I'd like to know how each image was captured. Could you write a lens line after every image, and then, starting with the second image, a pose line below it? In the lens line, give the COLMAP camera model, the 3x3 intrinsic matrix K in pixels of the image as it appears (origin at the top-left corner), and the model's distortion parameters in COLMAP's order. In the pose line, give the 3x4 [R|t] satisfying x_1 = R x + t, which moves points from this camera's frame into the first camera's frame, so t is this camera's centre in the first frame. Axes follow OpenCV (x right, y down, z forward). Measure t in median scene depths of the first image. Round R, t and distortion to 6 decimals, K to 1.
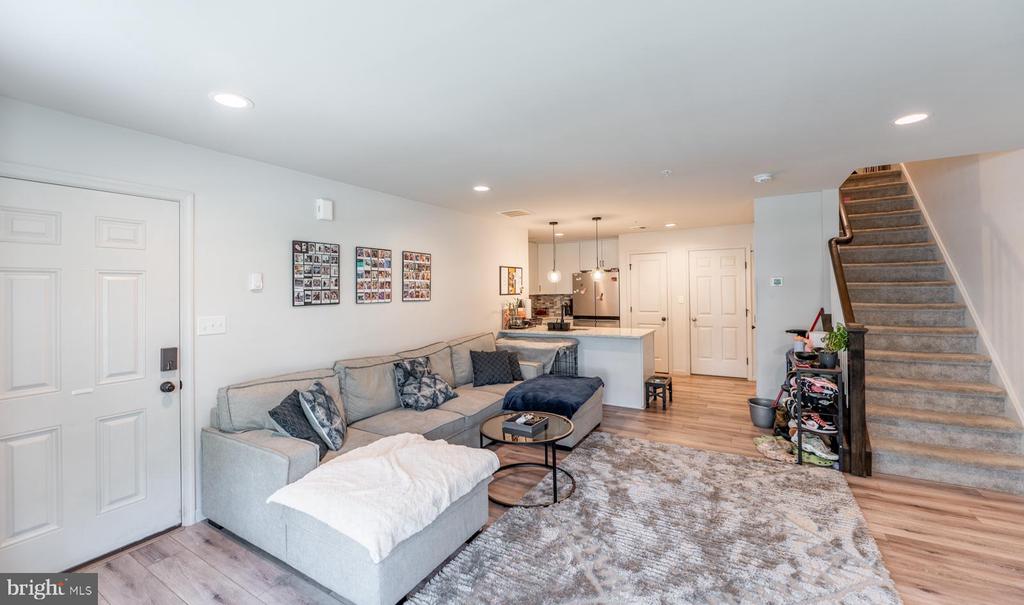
lens RADIAL K [[409.2, 0, 510.3], [0, 409.2, 285.3], [0, 0, 1]] dist [-0.006656, -0.000156]
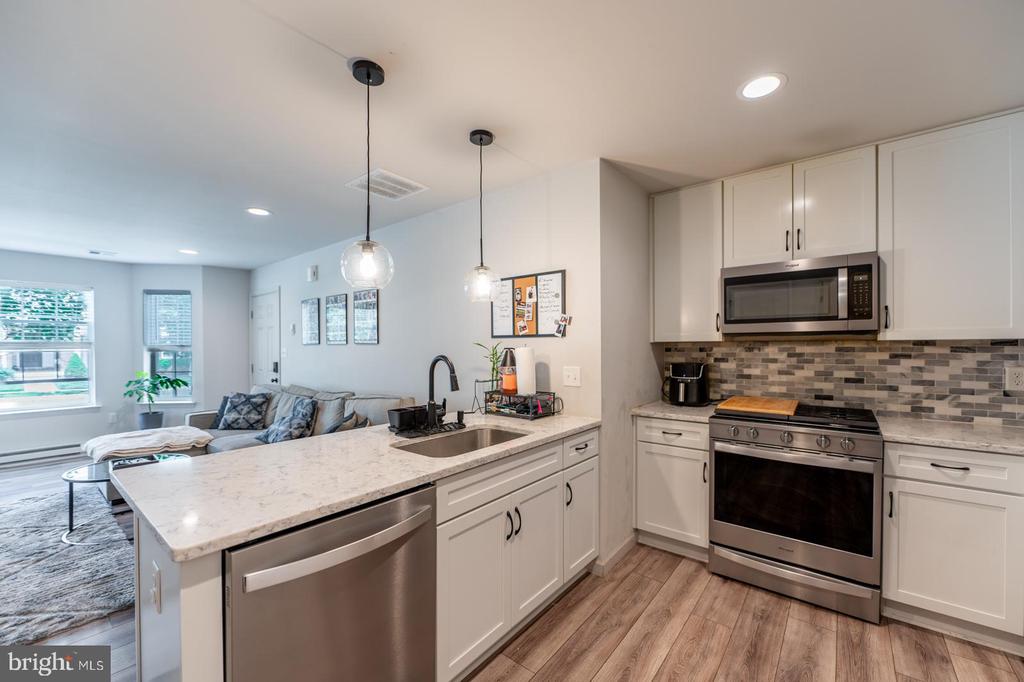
lens RADIAL K [[407.3, 0, 517.3], [0, 407.3, 347.1], [0, 0, 1]] dist [-0.008673, -0.000799]
pose [[-0.137410, 0.015816, -0.990388, 0.741933], [0.015599, 0.999783, 0.013802, 0.045698], [0.990391, -0.013553, -0.137627, 1.748733]]
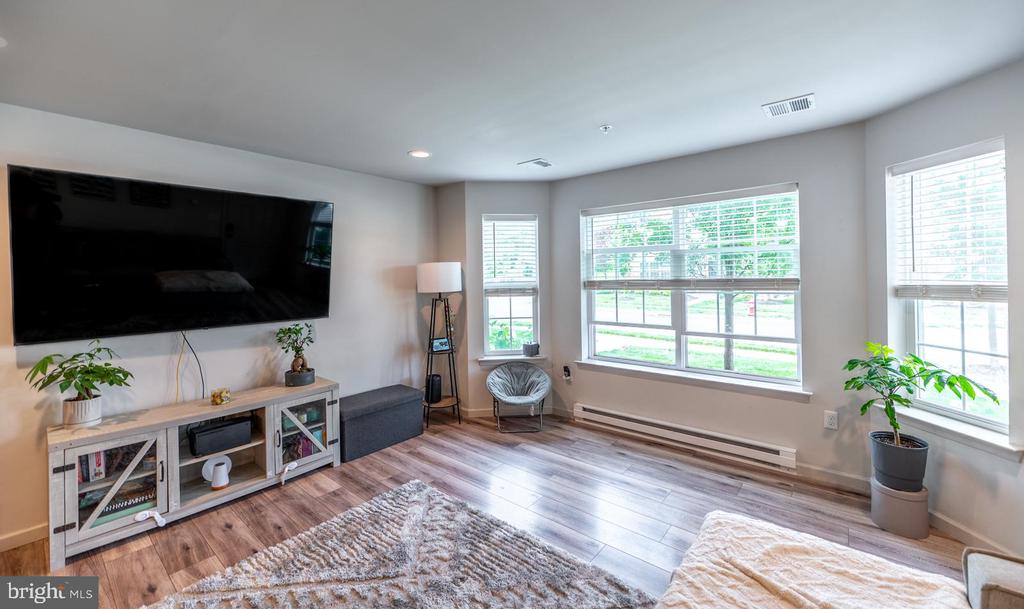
lens RADIAL K [[409.2, 0, 521.2], [0, 409.2, 272.0], [0, 0, 1]] dist [-0.006656, -0.000156]
pose [[-0.989174, 0.028440, 0.143963, -0.009342], [0.025663, 0.999448, -0.021111, 0.015209], [-0.144484, -0.017188, -0.989358, 0.983591]]
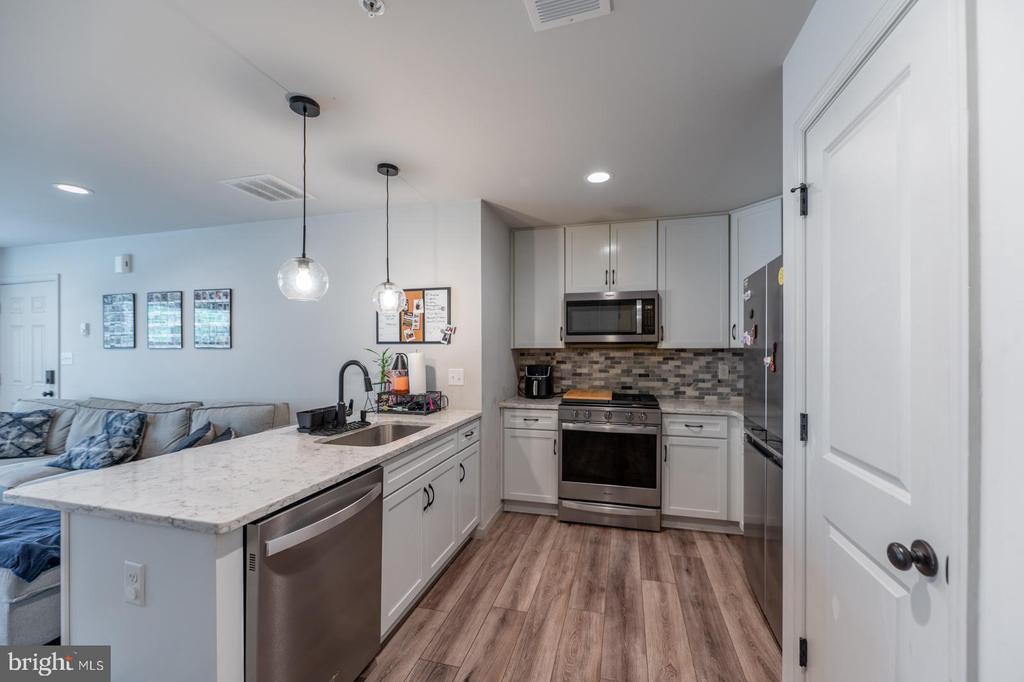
lens RADIAL K [[407.3, 0, 519.6], [0, 407.3, 347.6], [0, 0, 1]] dist [-0.008673, -0.000799]
pose [[0.279243, 0.008522, -0.960183, 0.869910], [0.006591, 0.999920, 0.010792, 0.038645], [0.960198, -0.009342, 0.279164, 1.640097]]
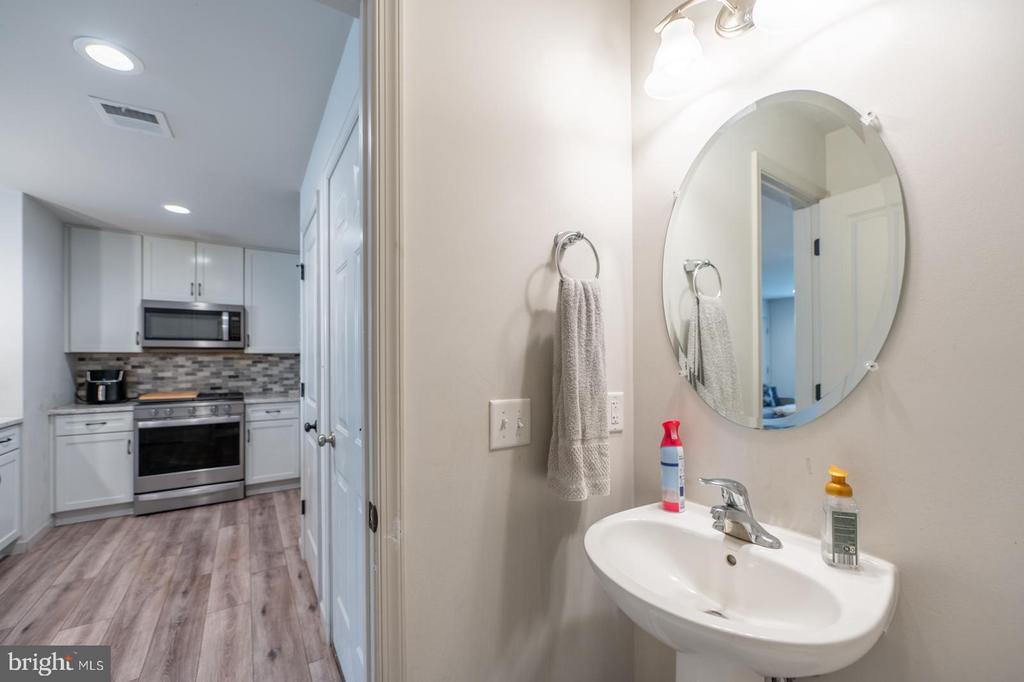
lens RADIAL K [[407.3, 0, 520.2], [0, 407.3, 357.5], [0, 0, 1]] dist [-0.008673, -0.000799]
pose [[0.905352, 0.005070, -0.424632, 1.231964], [-0.000825, 0.999948, 0.010181, 0.052766], [0.424662, -0.008867, 0.905309, 1.510031]]
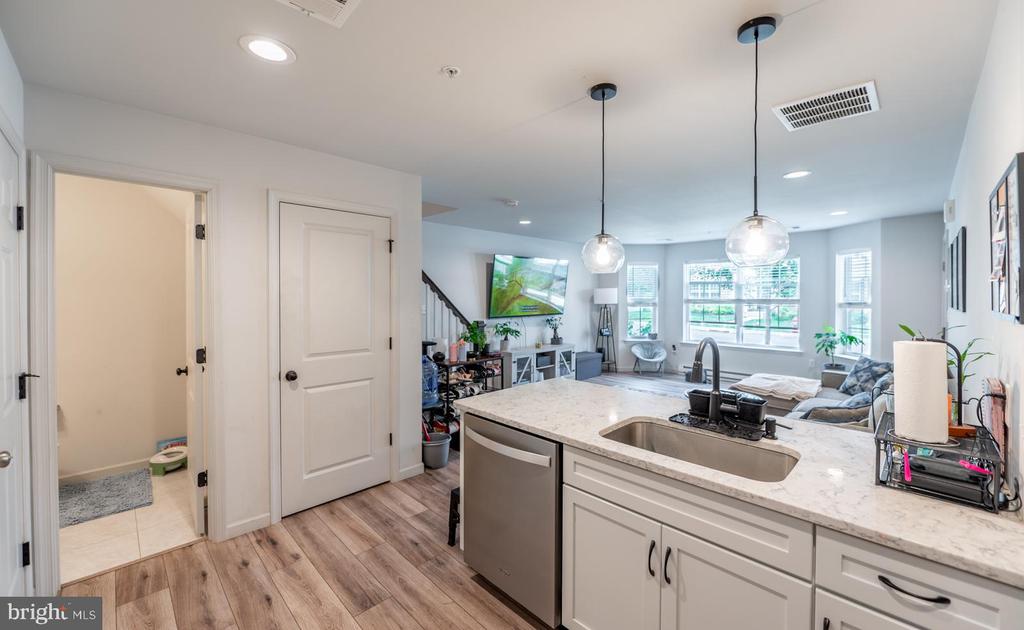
lens RADIAL K [[411.1, 0, 524.5], [0, 411.1, 299.5], [0, 0, 1]] dist [0.000267, 0.000003]
pose [[-0.974213, 0.010402, 0.225391, 0.304320], [0.010019, 0.999946, -0.002846, 0.020071], [-0.225408, -0.000514, -0.974264, 2.067687]]
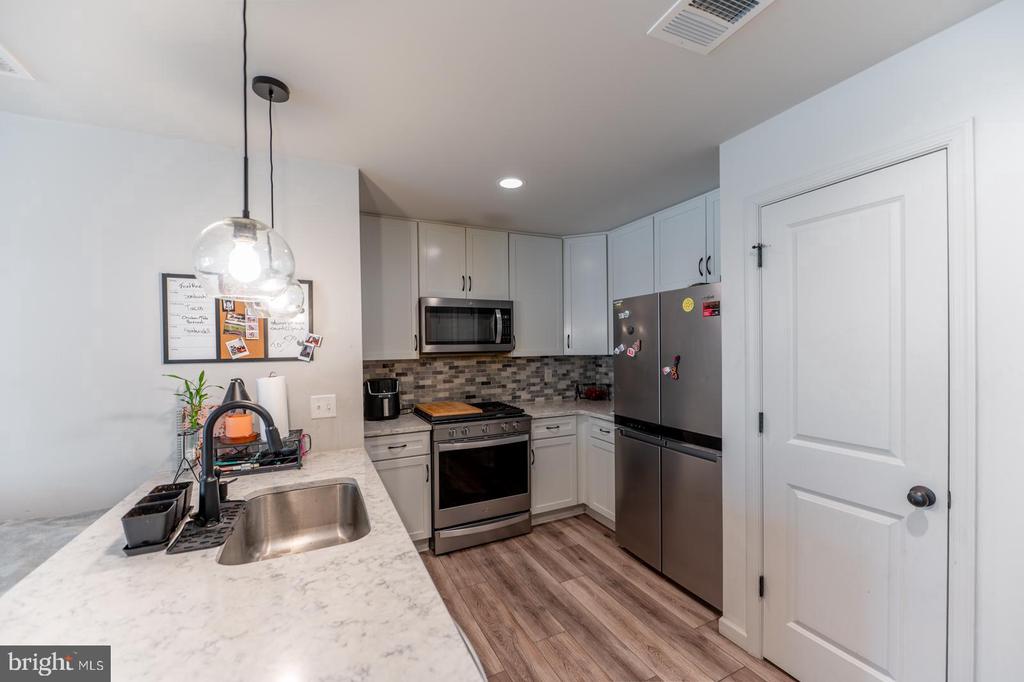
lens RADIAL K [[407.3, 0, 516.9], [0, 407.3, 348.9], [0, 0, 1]] dist [-0.008673, -0.000799]
pose [[0.840267, 0.005738, -0.542143, 0.605831], [0.008629, 0.999676, 0.023953, 0.010923], [0.542104, -0.024805, 0.839945, 1.405358]]
